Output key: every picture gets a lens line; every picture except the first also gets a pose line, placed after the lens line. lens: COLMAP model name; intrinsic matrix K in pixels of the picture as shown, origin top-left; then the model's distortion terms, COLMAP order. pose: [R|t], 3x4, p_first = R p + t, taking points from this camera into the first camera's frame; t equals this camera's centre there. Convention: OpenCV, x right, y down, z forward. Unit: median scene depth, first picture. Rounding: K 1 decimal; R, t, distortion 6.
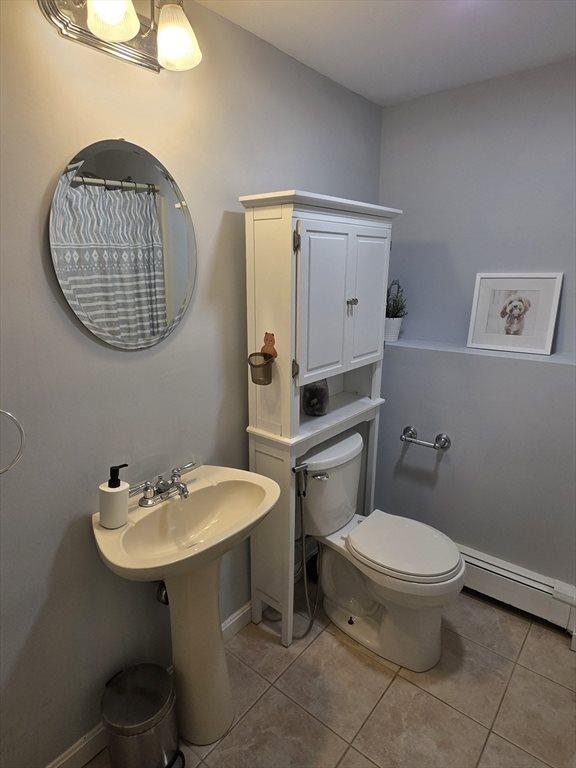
lens RADIAL K [[448.6, 0, 283.7], [0, 448.6, 384.7], [0, 0, 1]] dist [0.005860, -0.001933]
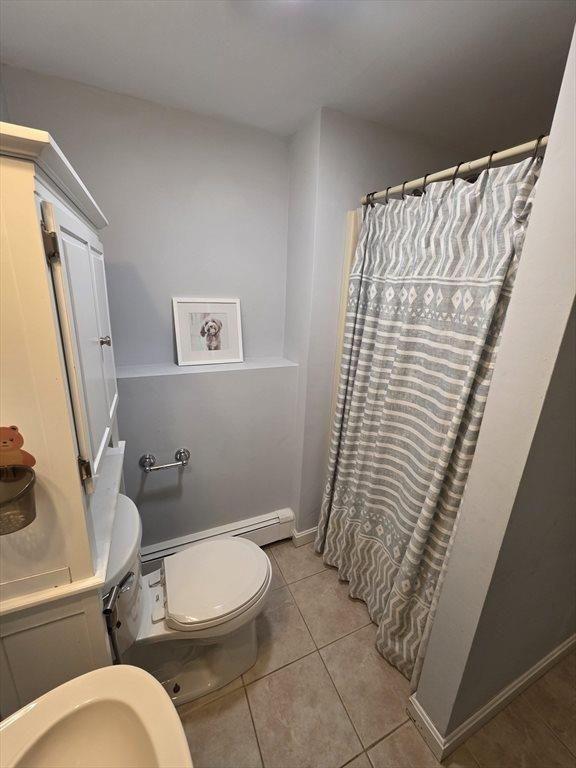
lens RADIAL K [[305.9, 0, 289.9], [0, 305.9, 382.7], [0, 0, 1]] dist [0.003417, -0.000208]
pose [[0.444286, -0.233172, 0.865009, -0.136399], [0.182511, 0.968845, 0.167421, -0.126943], [-0.877098, 0.083491, 0.473000, 0.439587]]
